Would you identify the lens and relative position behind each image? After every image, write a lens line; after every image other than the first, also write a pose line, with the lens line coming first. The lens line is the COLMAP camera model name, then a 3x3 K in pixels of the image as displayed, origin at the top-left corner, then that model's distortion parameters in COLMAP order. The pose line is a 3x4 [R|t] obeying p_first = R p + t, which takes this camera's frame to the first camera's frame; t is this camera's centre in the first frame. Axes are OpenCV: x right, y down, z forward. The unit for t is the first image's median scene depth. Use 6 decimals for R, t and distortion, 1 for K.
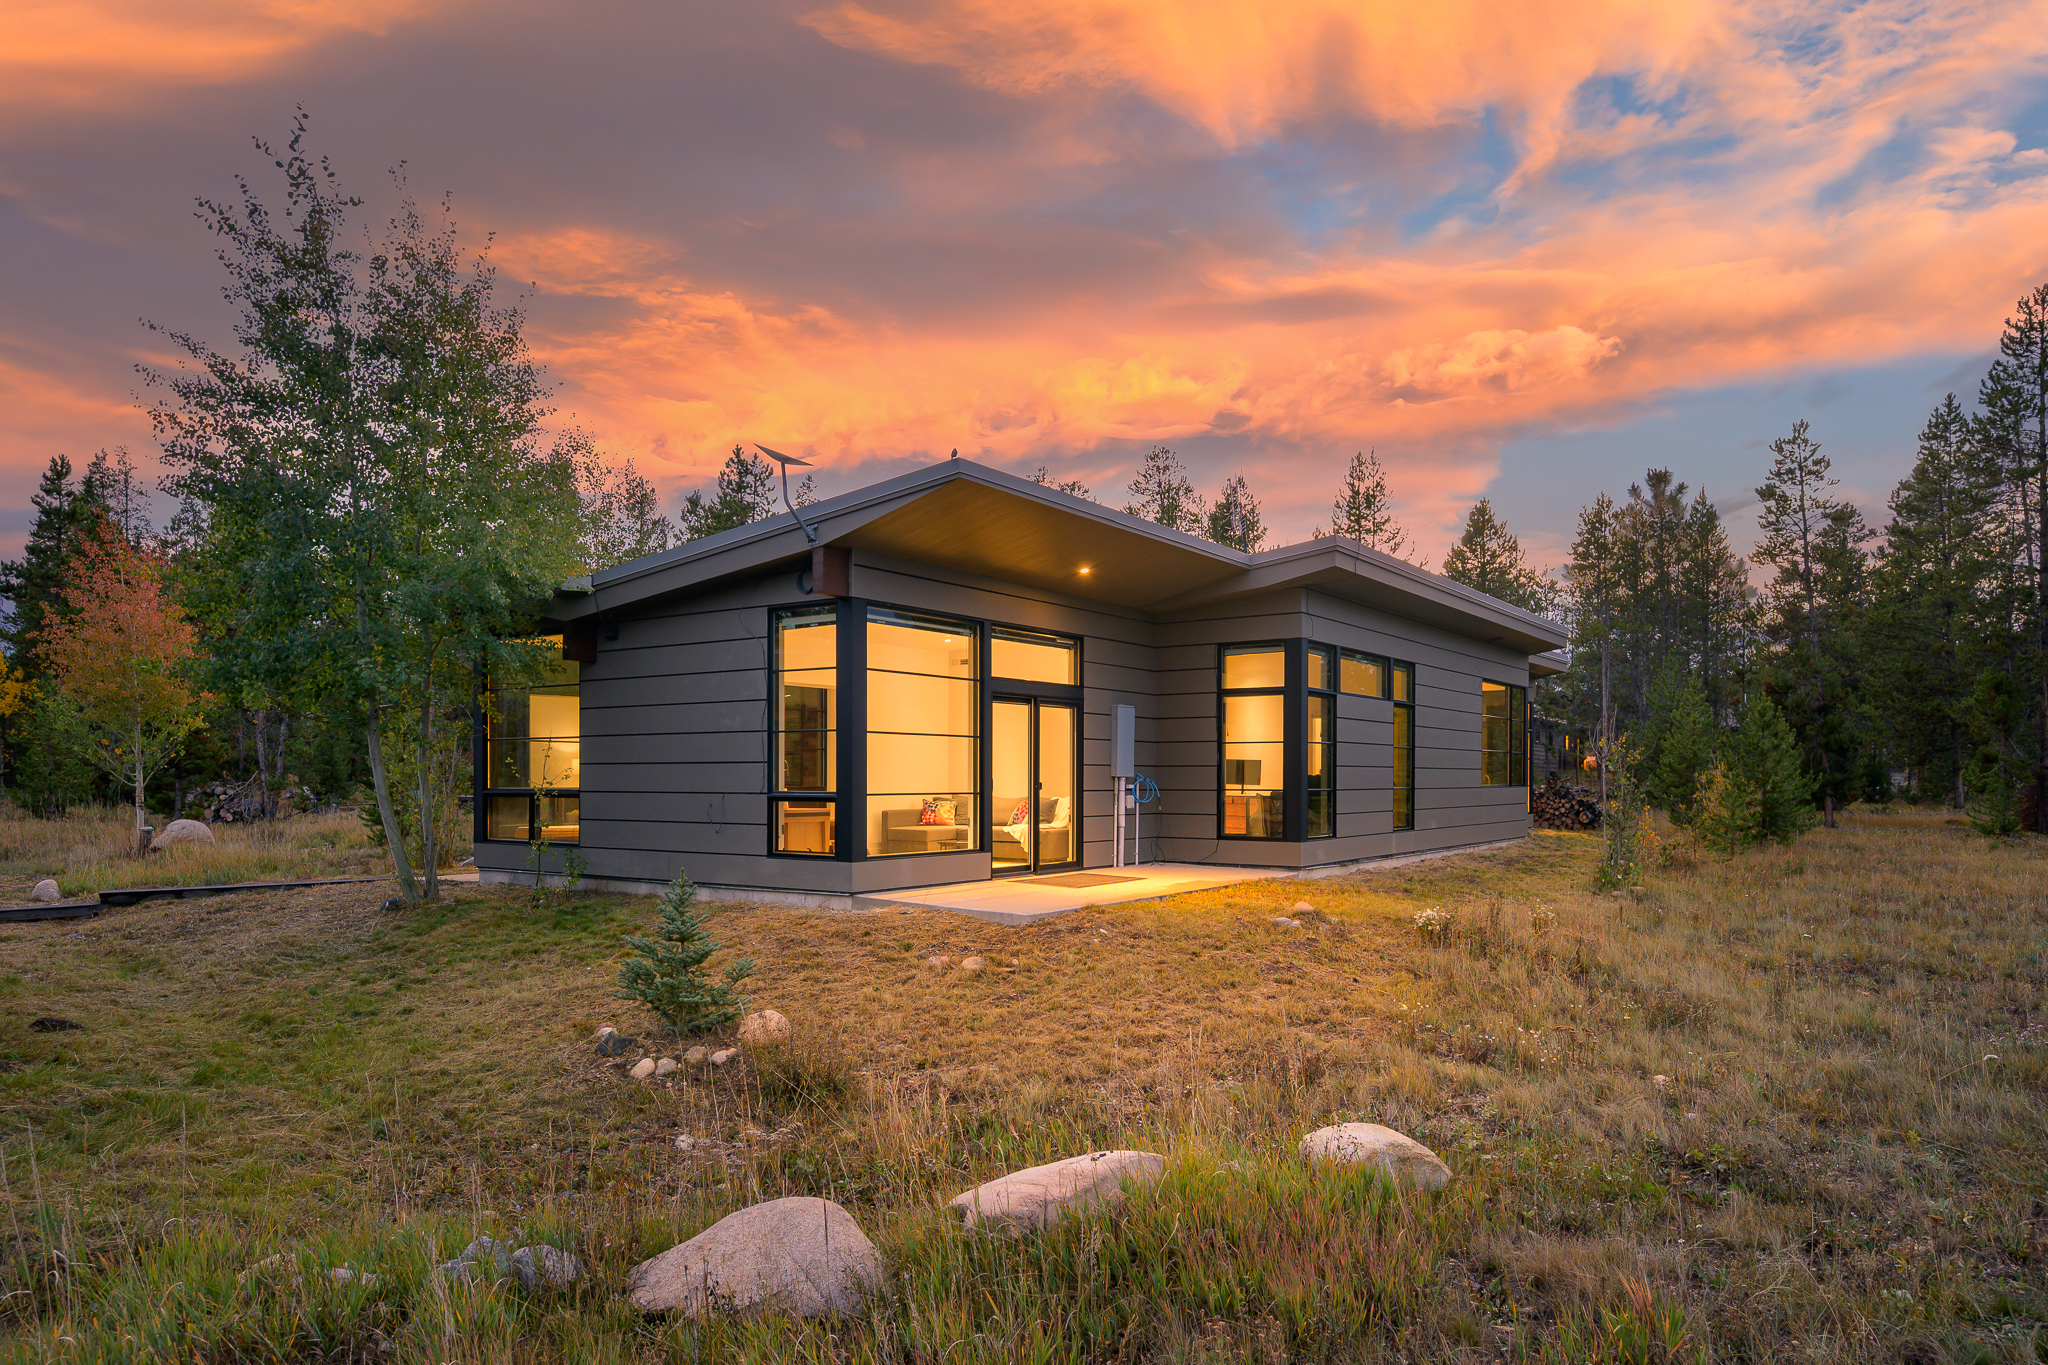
lens RADIAL K [[1264.1, 0, 1023.8], [0, 1264.1, 684.4], [0, 0, 1]] dist [0.000188, 0.000053]
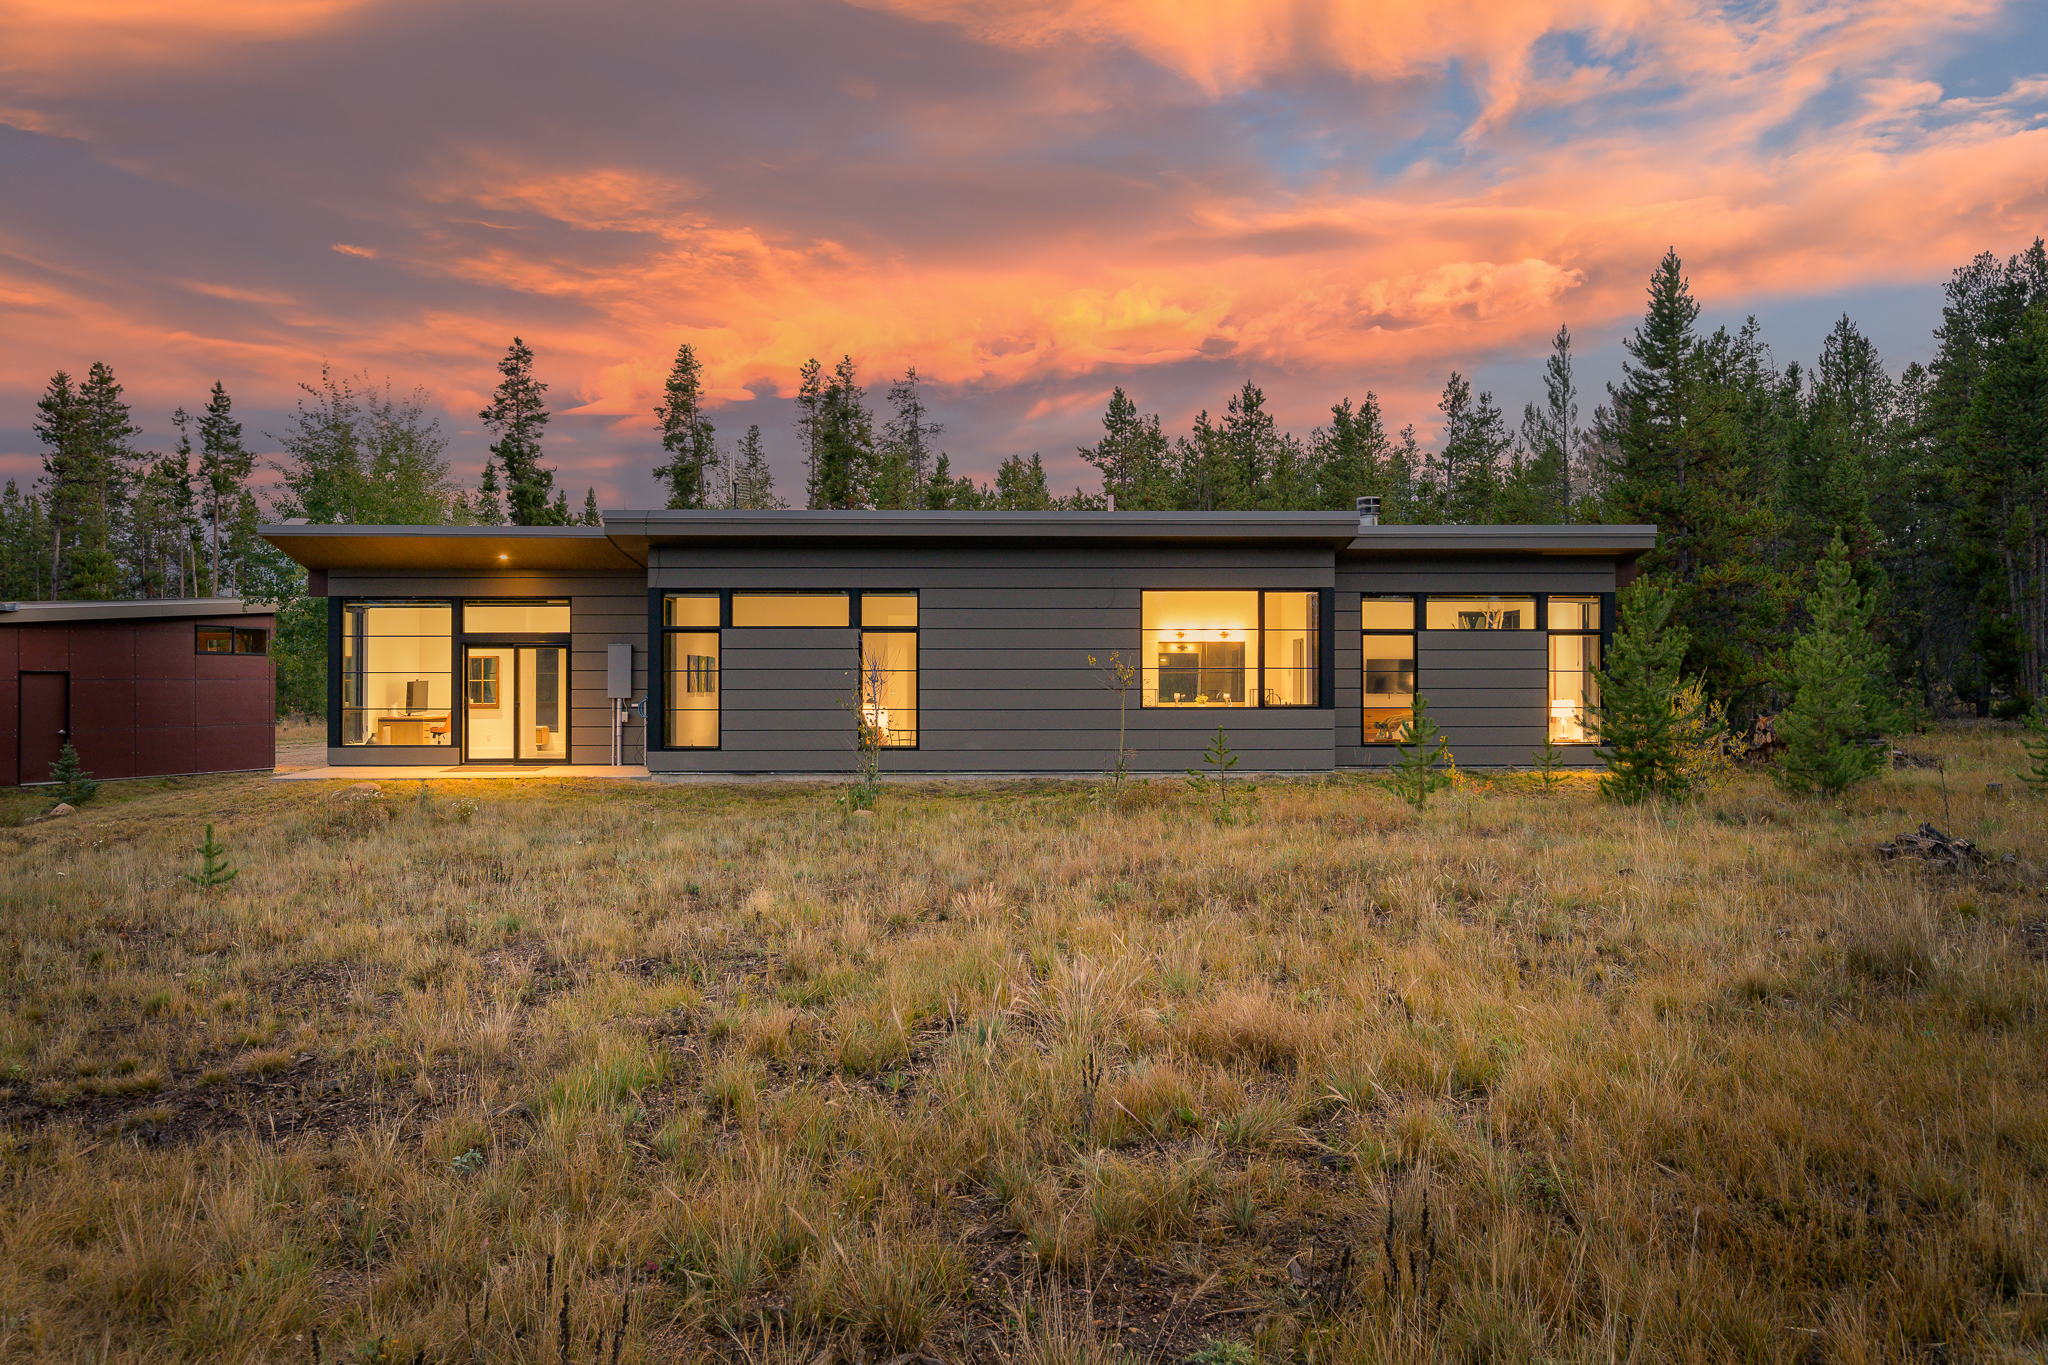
lens RADIAL K [[1409.6, 0, 1024.9], [0, 1409.6, 688.8], [0, 0, 1]] dist [0.000651, -0.000079]
pose [[0.999998, -0.000192, 0.001776, -0.000795], [0.000078, 0.997975, 0.063612, 0.003101], [-0.001785, -0.063612, 0.997973, -0.219441]]
